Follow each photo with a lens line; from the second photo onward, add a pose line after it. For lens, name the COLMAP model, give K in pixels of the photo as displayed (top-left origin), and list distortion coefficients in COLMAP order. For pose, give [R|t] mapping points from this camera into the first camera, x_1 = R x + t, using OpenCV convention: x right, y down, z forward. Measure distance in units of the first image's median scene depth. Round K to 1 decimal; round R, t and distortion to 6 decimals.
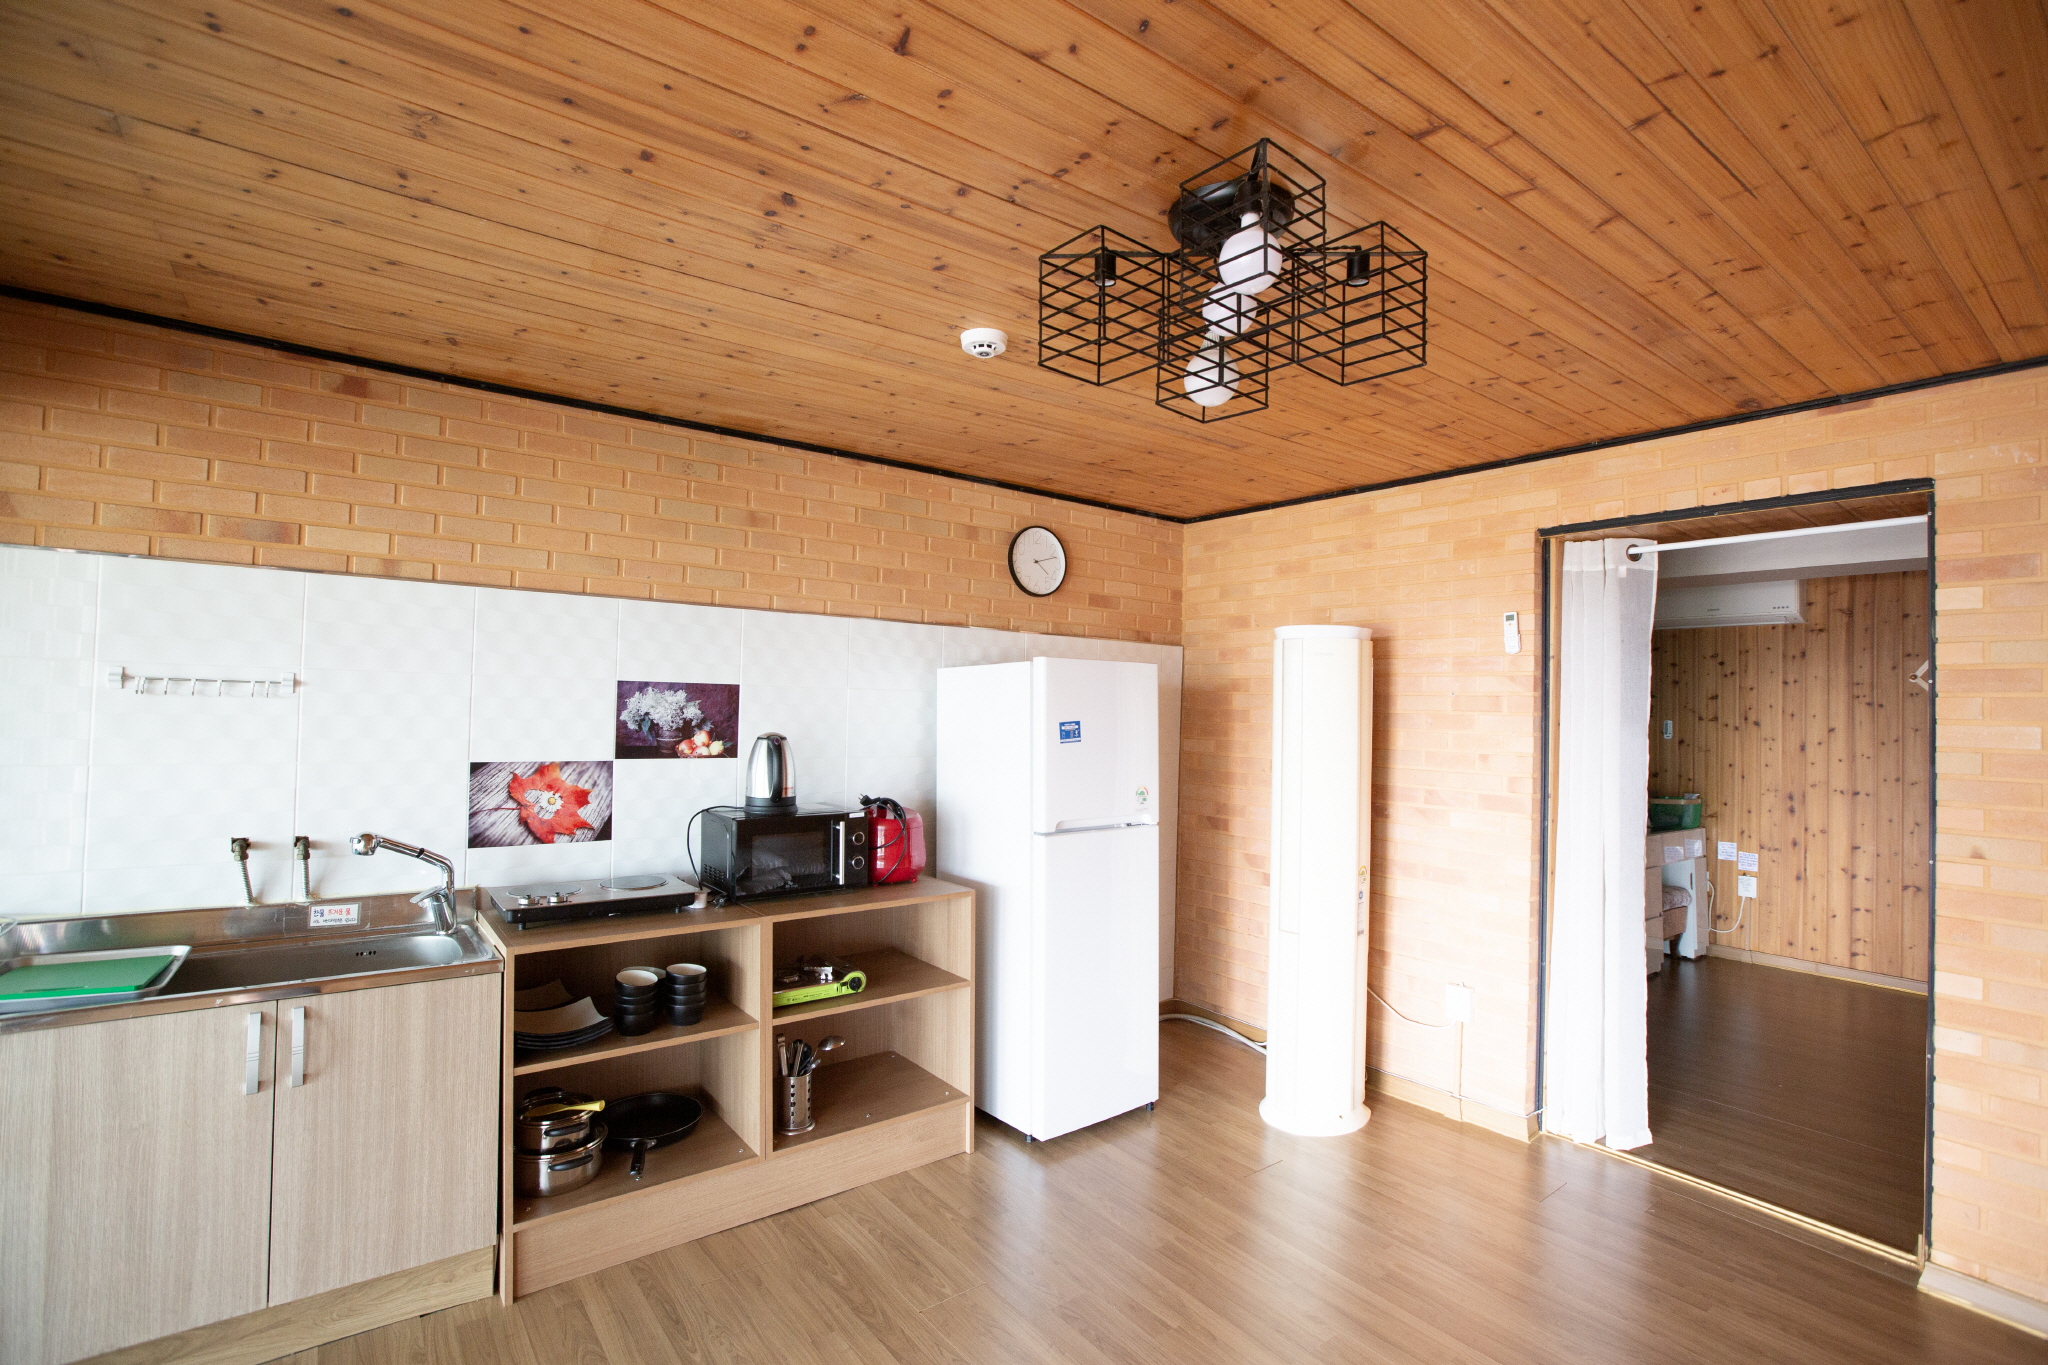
lens RADIAL K [[939.9, 0, 1019.2], [0, 939.9, 692.3], [0, 0, 1]] dist [-0.051348, 0.018909]
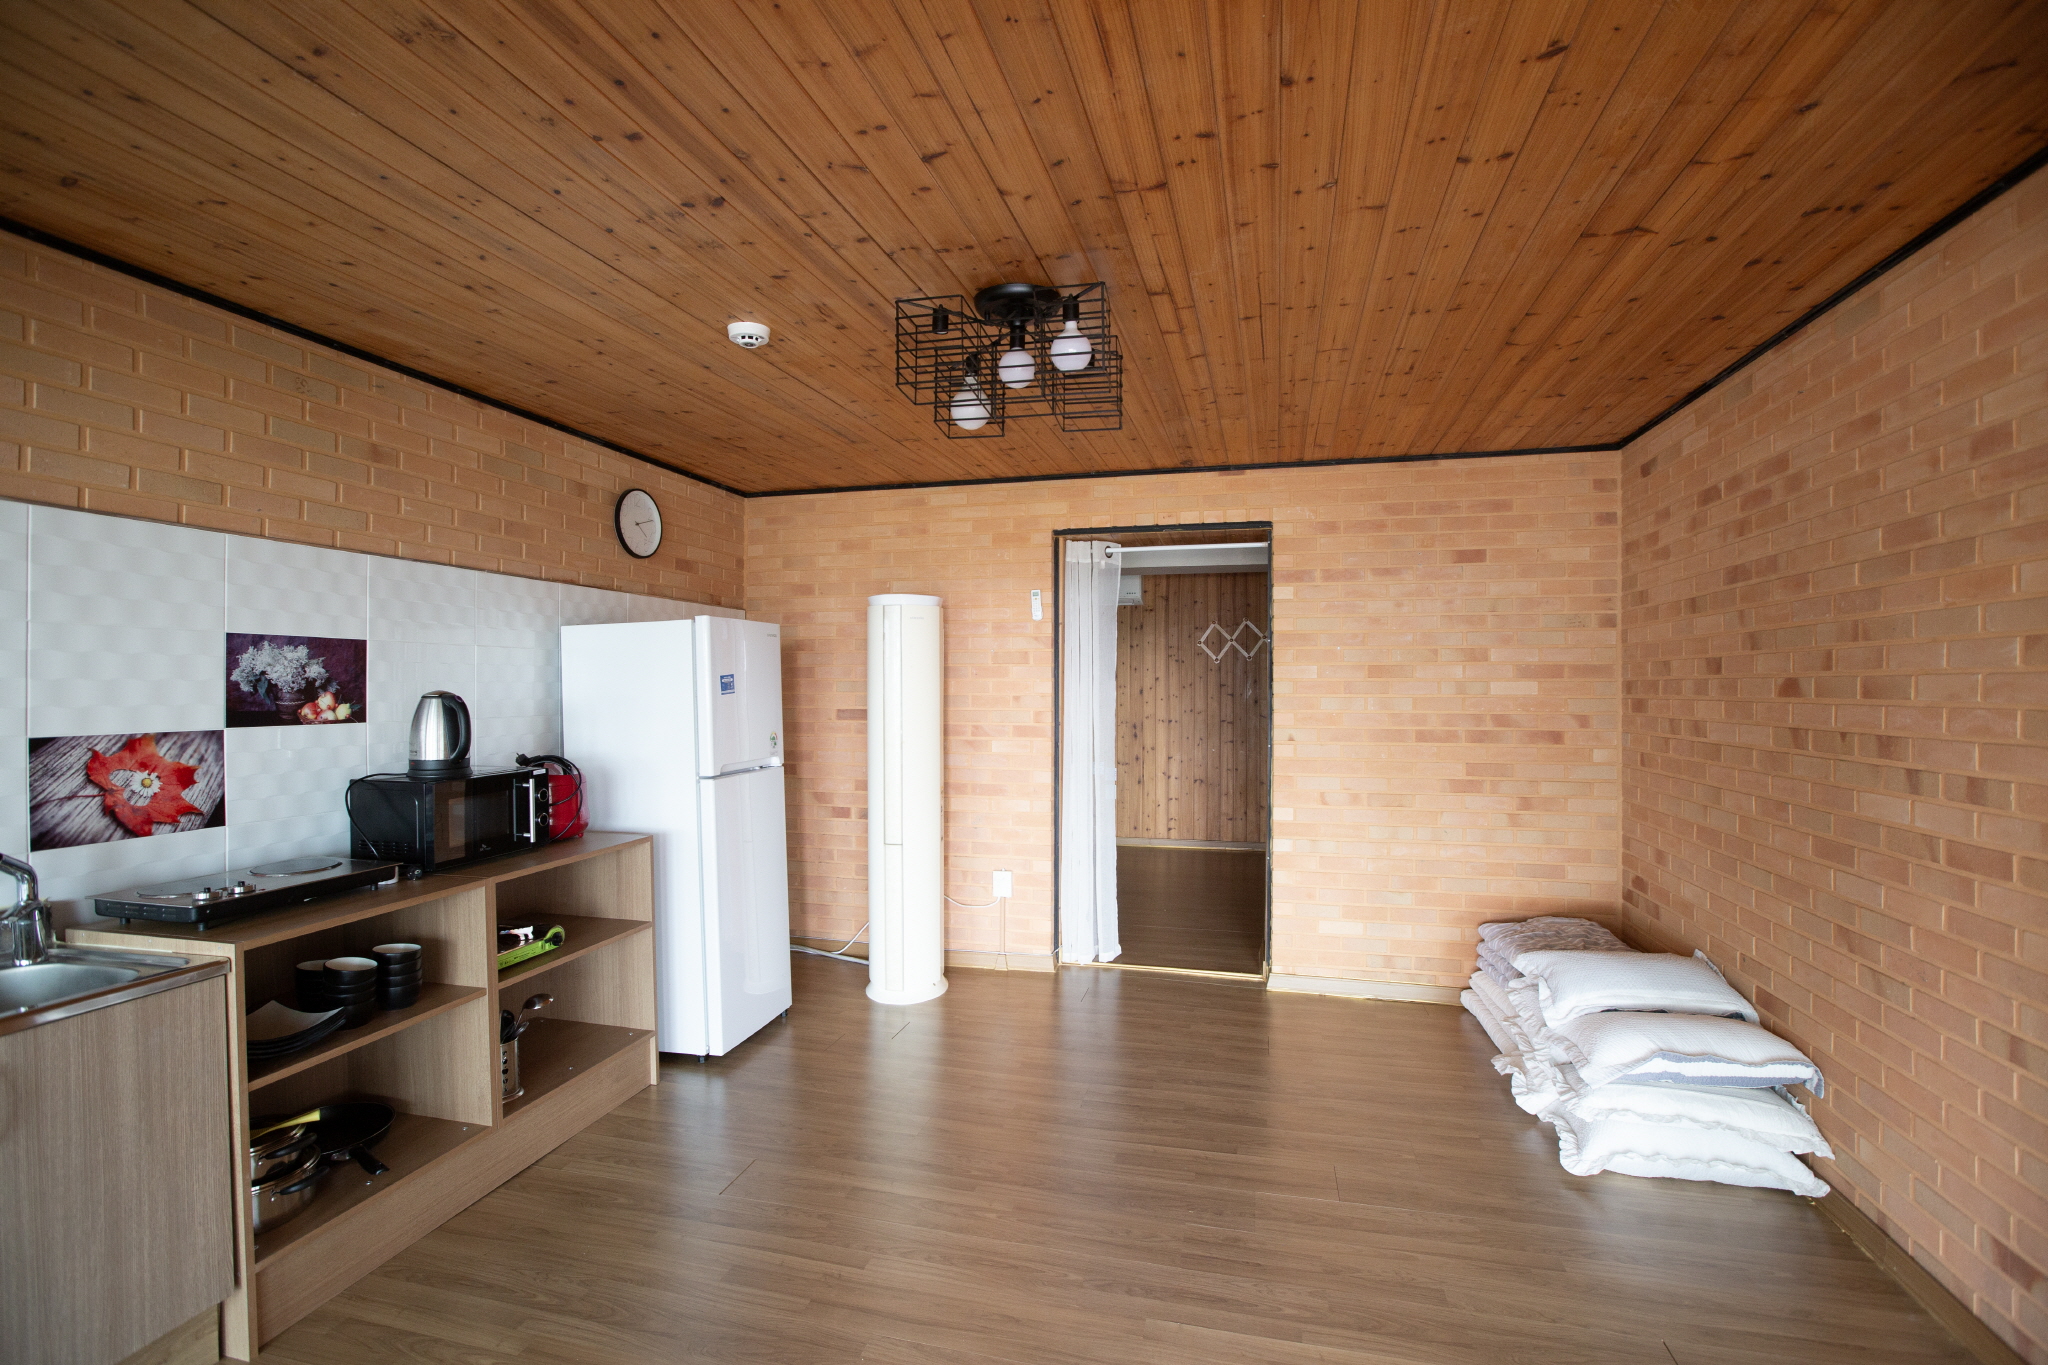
lens RADIAL K [[939.9, 0, 1020.4], [0, 939.9, 694.6], [0, 0, 1]] dist [-0.051348, 0.018909]
pose [[0.782075, -0.028777, 0.622520, -0.358709], [0.008130, 0.999319, 0.035981, 0.017312], [-0.623132, -0.023079, 0.781776, -0.068724]]
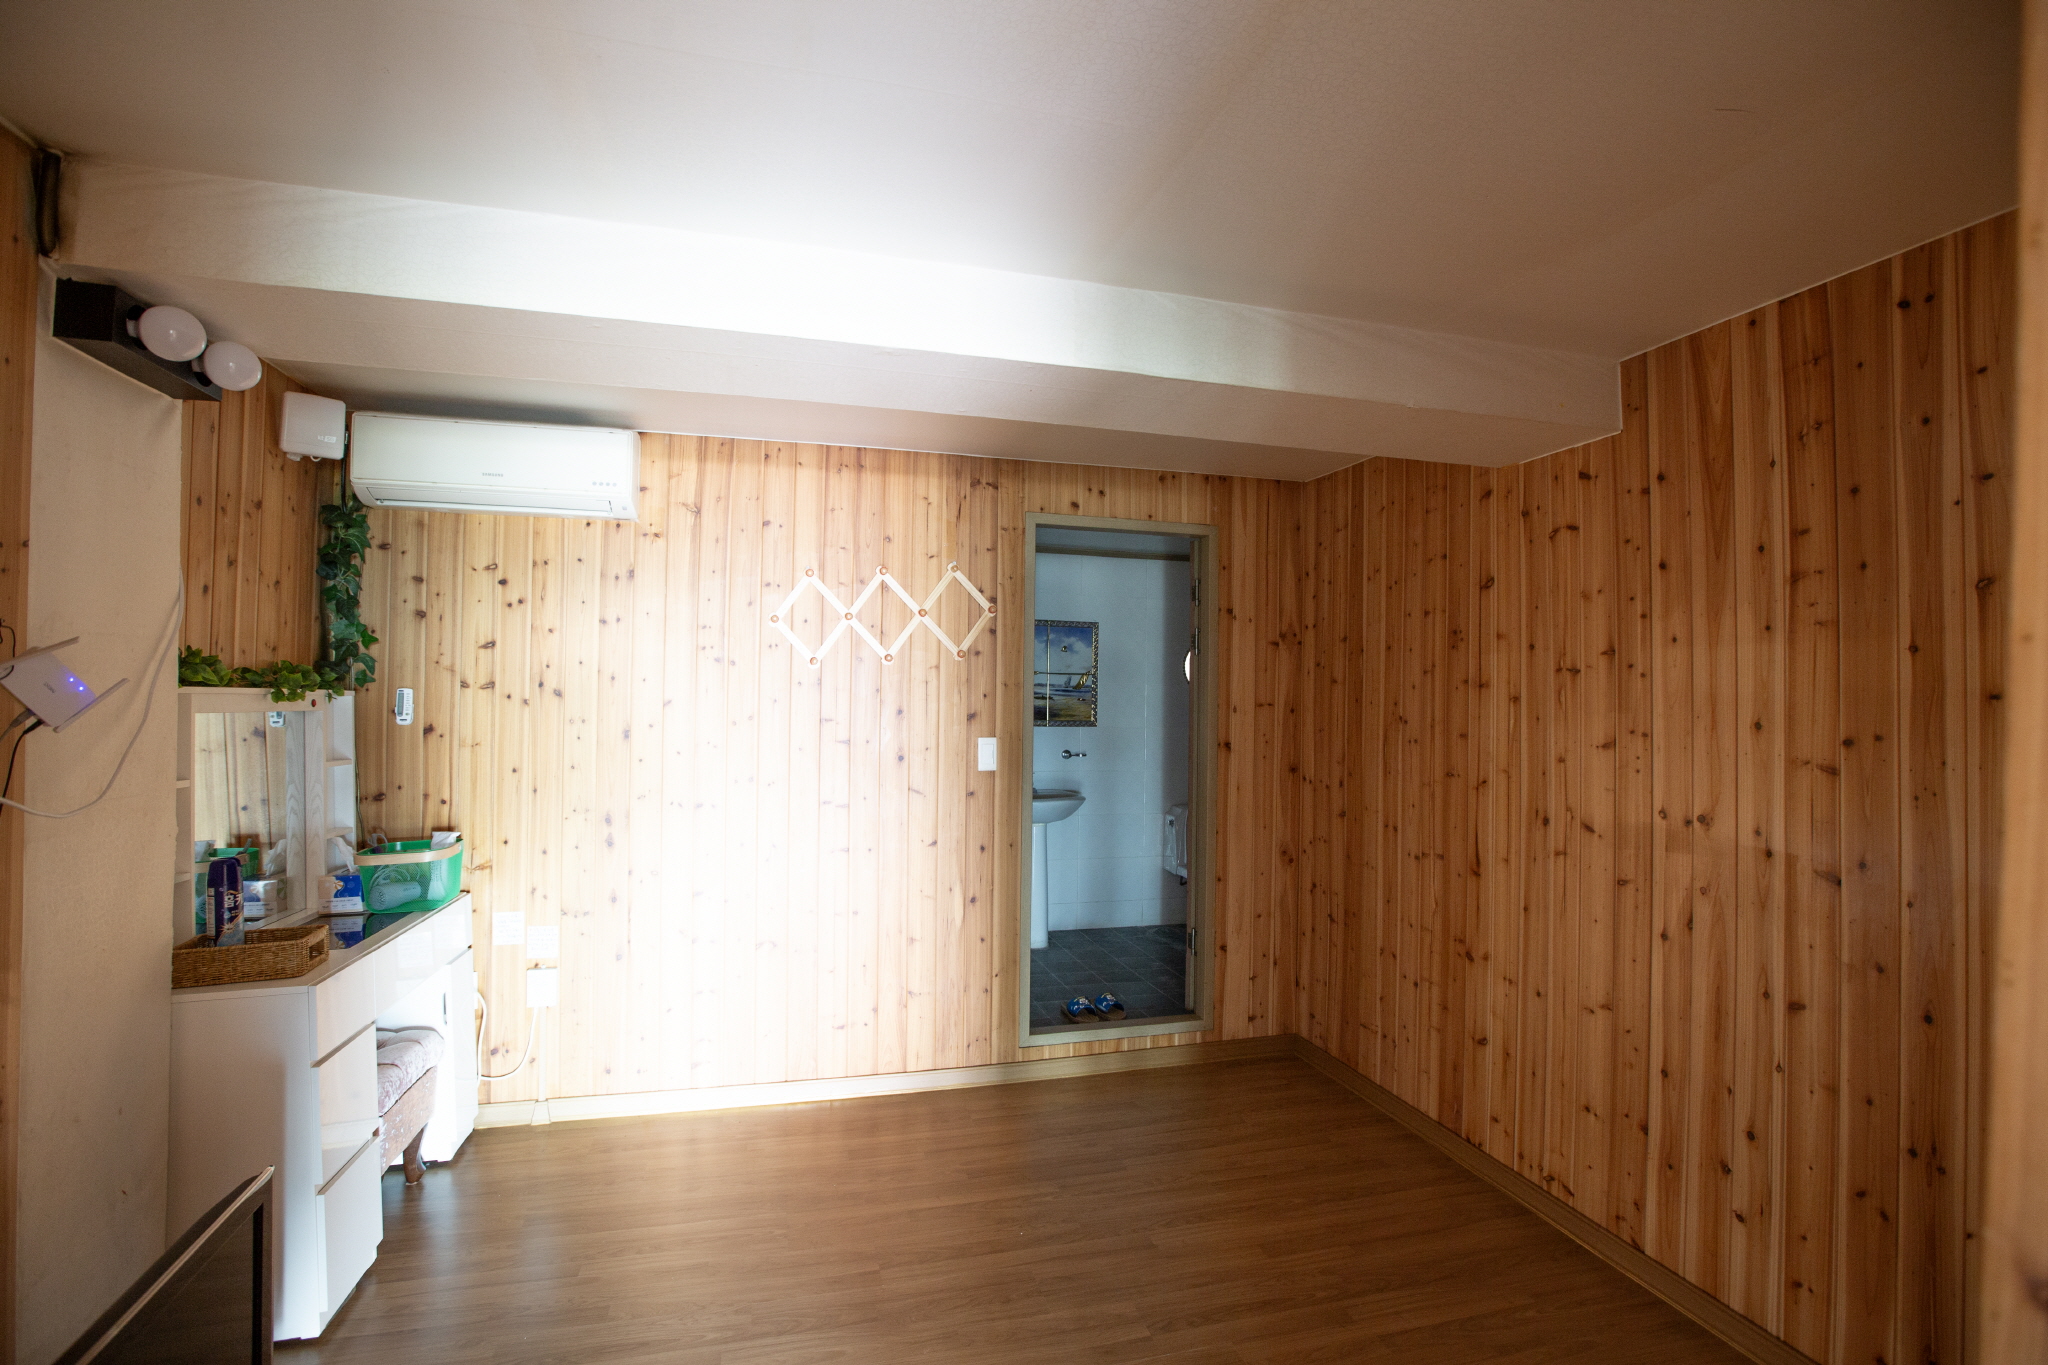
lens RADIAL K [[939.9, 0, 1003.8], [0, 939.9, 678.0], [0, 0, 1]] dist [-0.051348, 0.018909]
pose [[0.405821, 0.006713, 0.913928, 0.678205], [-0.019410, 0.999811, 0.001275, 0.032380], [-0.913747, -0.018256, 0.405874, 0.890938]]
